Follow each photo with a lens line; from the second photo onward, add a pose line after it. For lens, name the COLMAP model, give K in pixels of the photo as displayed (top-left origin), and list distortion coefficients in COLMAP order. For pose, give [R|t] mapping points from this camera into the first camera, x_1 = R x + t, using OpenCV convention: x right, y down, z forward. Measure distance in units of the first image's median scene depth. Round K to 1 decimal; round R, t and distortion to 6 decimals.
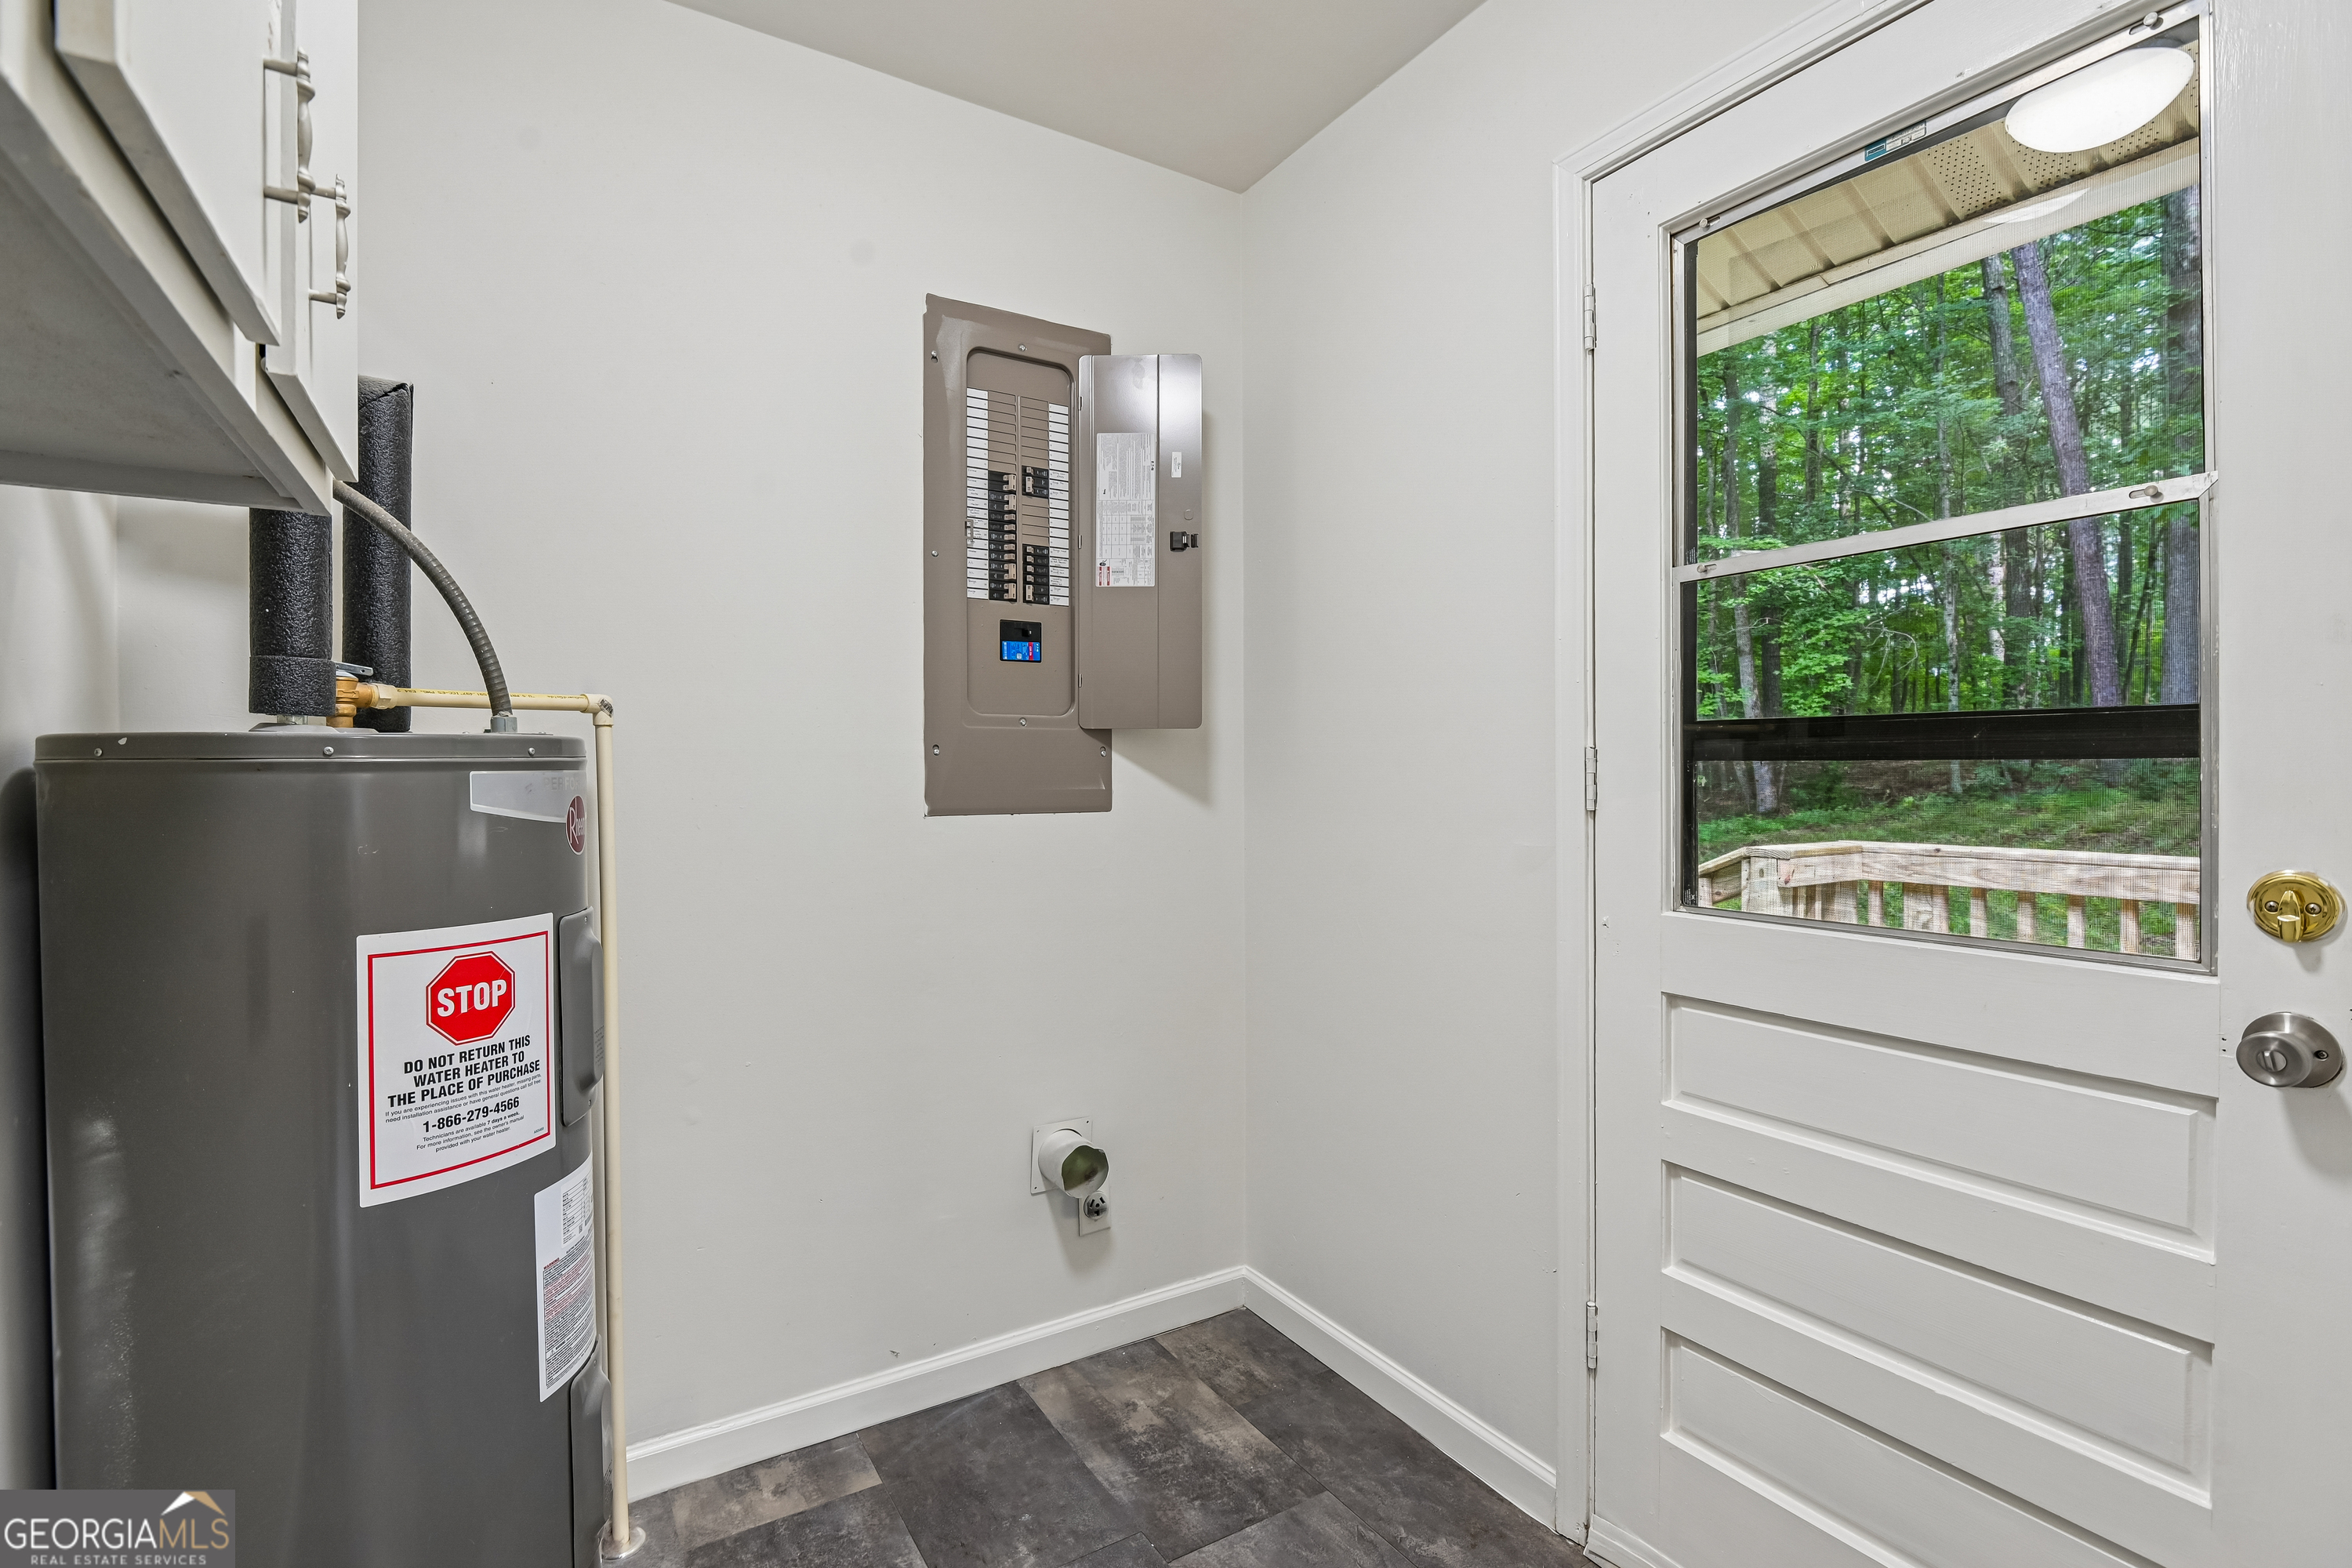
lens RADIAL K [[1081.8, 0, 1193.7], [0, 1081.8, 779.3], [0, 0, 1]] dist [-0.013323, -0.003470]
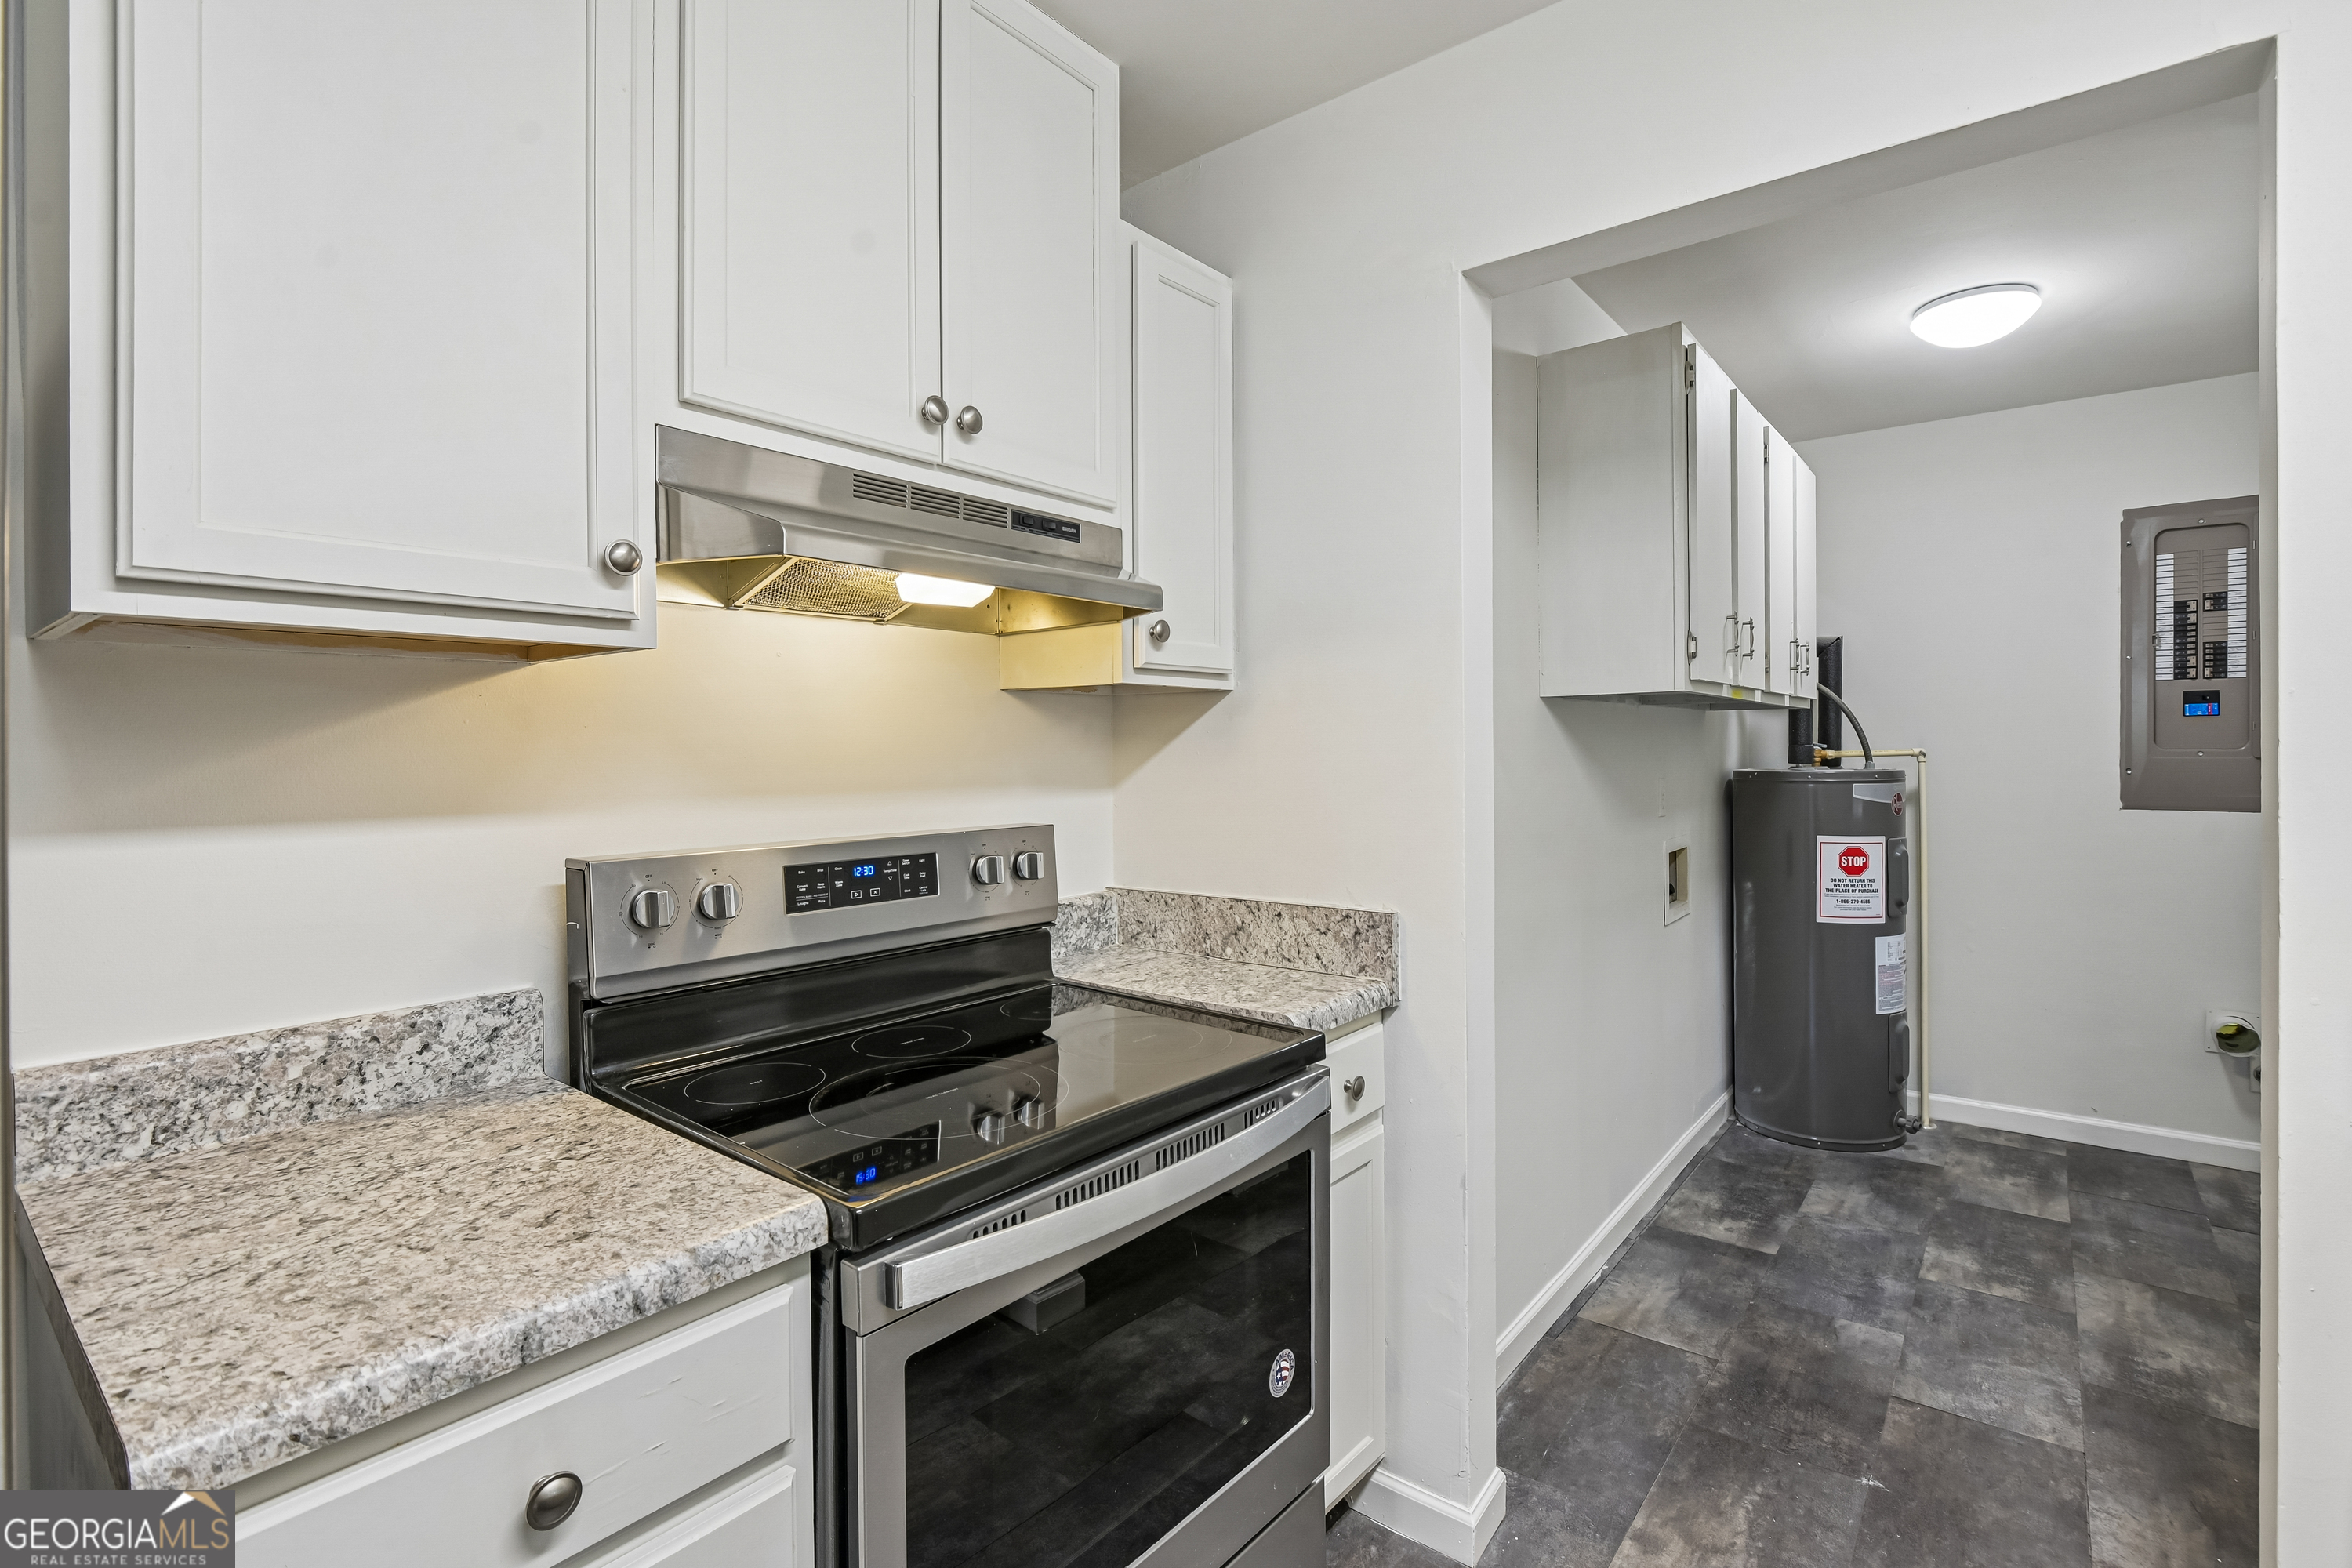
lens RADIAL K [[1081.8, 0, 1197.5], [0, 1081.8, 754.9], [0, 0, 1]] dist [-0.013323, -0.003470]
pose [[0.329793, 0.007446, -0.944024, 1.293532], [-0.005260, 0.999968, 0.006049, -0.081497], [0.944039, 0.002971, 0.329822, -1.423241]]
